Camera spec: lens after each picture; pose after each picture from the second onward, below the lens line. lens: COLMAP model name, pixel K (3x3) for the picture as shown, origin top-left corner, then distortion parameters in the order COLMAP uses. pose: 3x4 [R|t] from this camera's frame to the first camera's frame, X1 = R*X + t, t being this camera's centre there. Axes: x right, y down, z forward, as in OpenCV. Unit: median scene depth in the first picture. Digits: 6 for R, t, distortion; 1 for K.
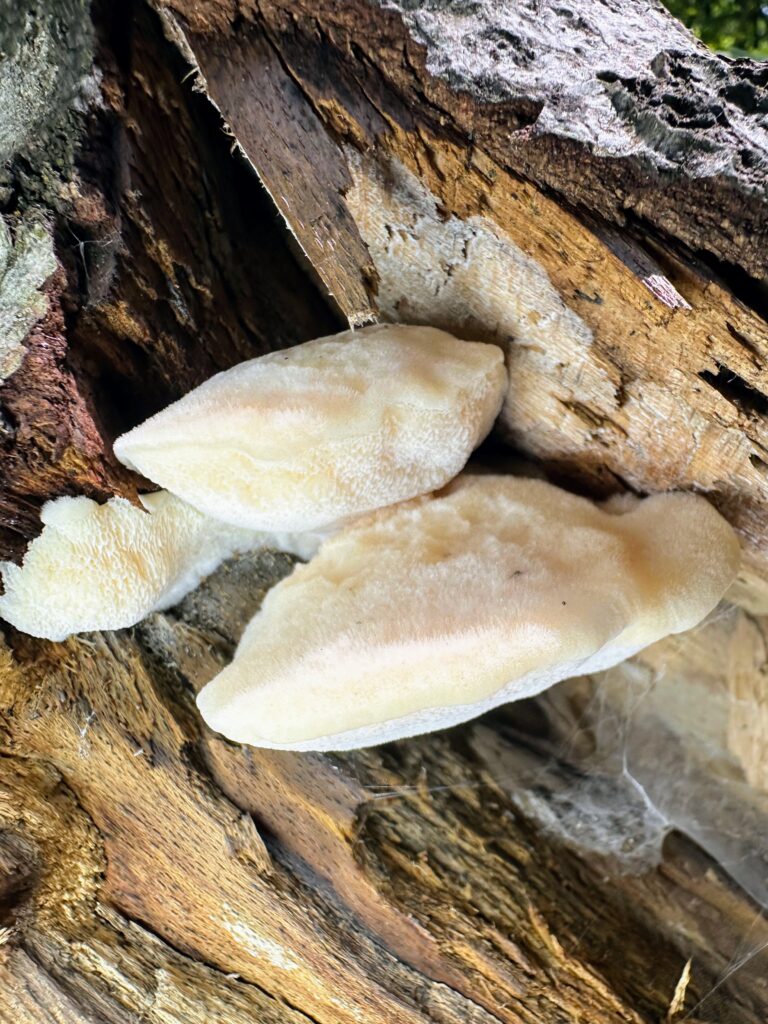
lens RADIAL K [[736.5, 0, 487.5], [0, 736.5, 569.7], [0, 0, 1]] dist [-0.023582, 0.010355]
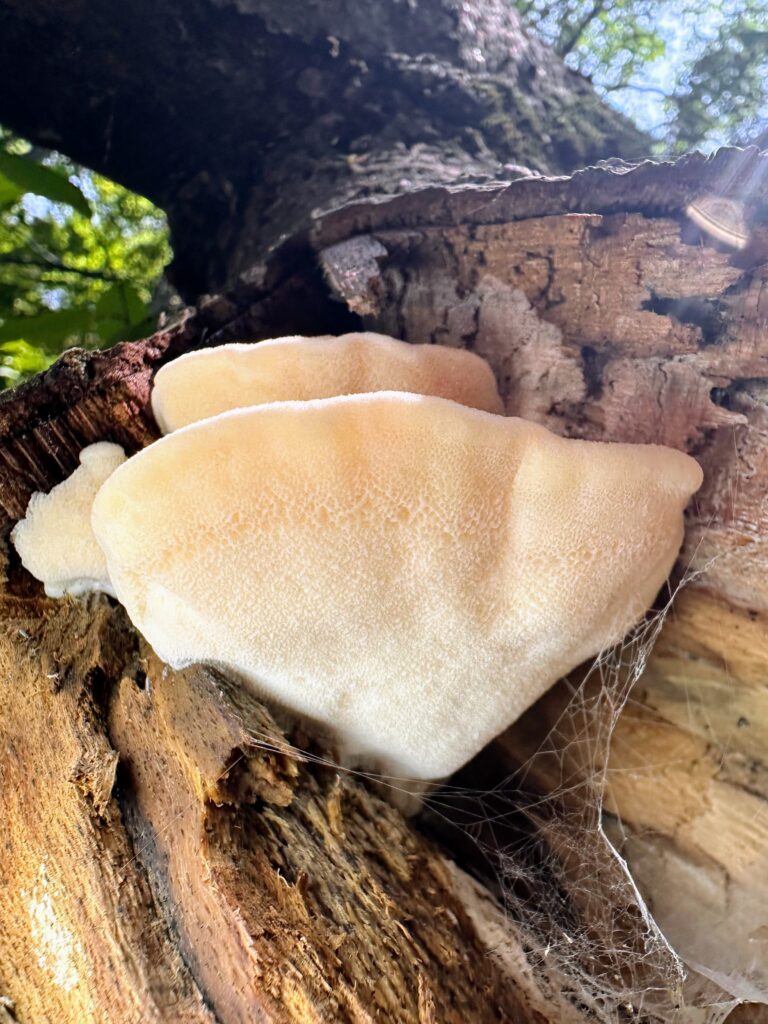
lens RADIAL K [[736.5, 0, 487.5], [0, 736.5, 569.7], [0, 0, 1]] dist [-0.023582, 0.010355]
pose [[0.957663, 0.002006, -0.287885, 0.330212], [-0.177454, 0.791536, -0.584792, 0.588819], [0.226698, 0.611120, 0.758380, 0.324300]]
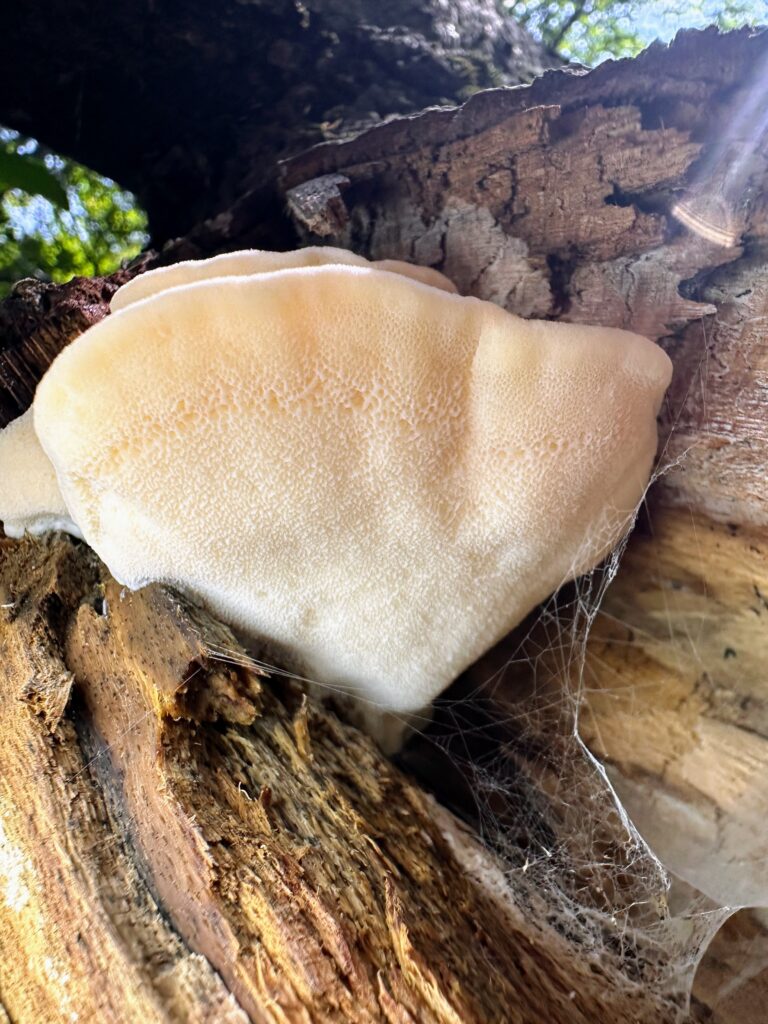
lens RADIAL K [[736.5, 0, 487.5], [0, 736.5, 569.7], [0, 0, 1]] dist [-0.023582, 0.010355]
pose [[0.958081, -0.027935, -0.285134, 0.353544], [-0.152580, 0.792603, -0.590339, 0.655038], [0.242489, 0.609098, 0.755115, 0.426737]]
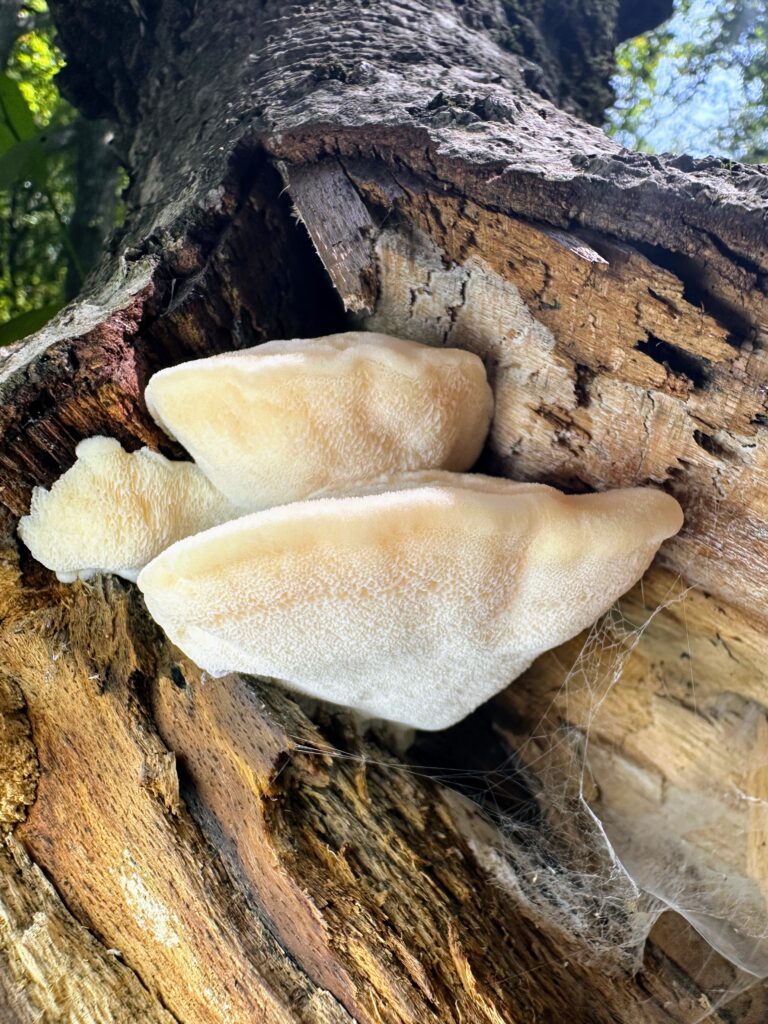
lens RADIAL K [[736.5, 0, 487.5], [0, 736.5, 569.7], [0, 0, 1]] dist [-0.023582, 0.010355]
pose [[0.981962, 0.066647, -0.176942, 0.247753], [-0.127656, 0.924022, -0.360398, 0.409543], [0.139478, 0.376485, 0.915863, 0.063467]]
